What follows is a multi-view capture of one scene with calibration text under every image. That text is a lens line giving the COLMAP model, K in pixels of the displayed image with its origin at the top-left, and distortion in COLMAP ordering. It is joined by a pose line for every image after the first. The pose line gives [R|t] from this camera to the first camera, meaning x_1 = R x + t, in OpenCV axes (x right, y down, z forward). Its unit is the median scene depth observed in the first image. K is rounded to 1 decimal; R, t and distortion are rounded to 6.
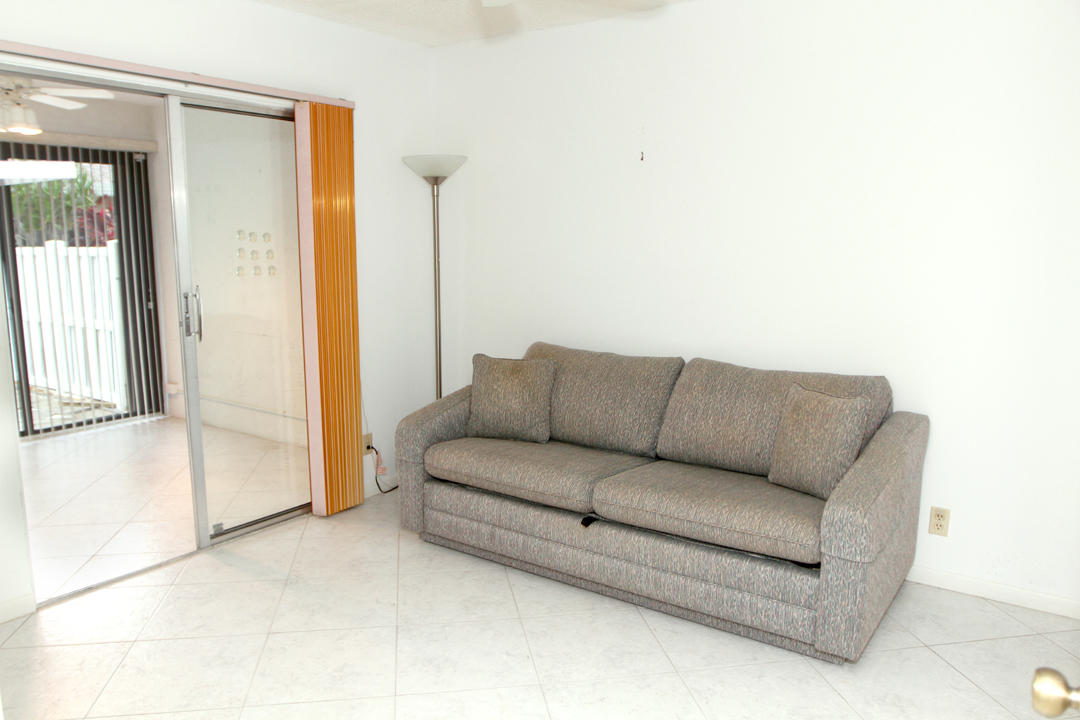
lens RADIAL K [[787.3, 0, 541.8], [0, 787.3, 365.4], [0, 0, 1]] dist [-0.048811, 0.013341]
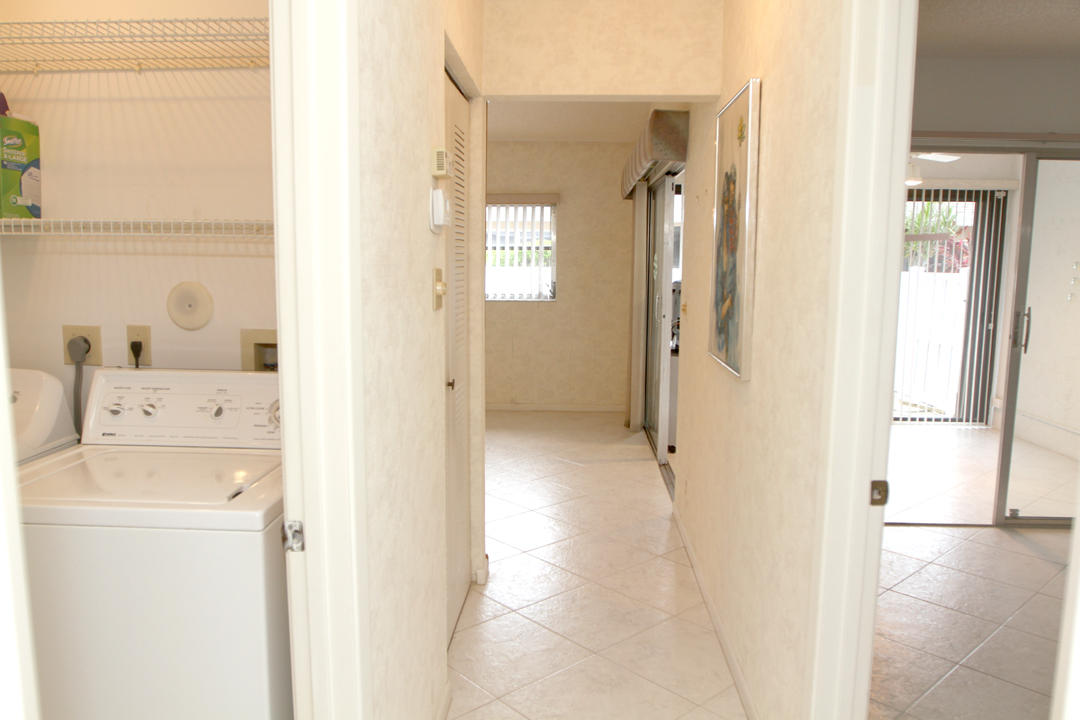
lens RADIAL K [[787.3, 0, 541.8], [0, 787.3, 365.4], [0, 0, 1]] dist [-0.048811, 0.013341]
pose [[0.542064, 0.116232, -0.832260, 0.079444], [-0.144000, 0.988587, 0.044275, 0.021534], [0.827907, 0.095845, 0.552615, -0.140205]]
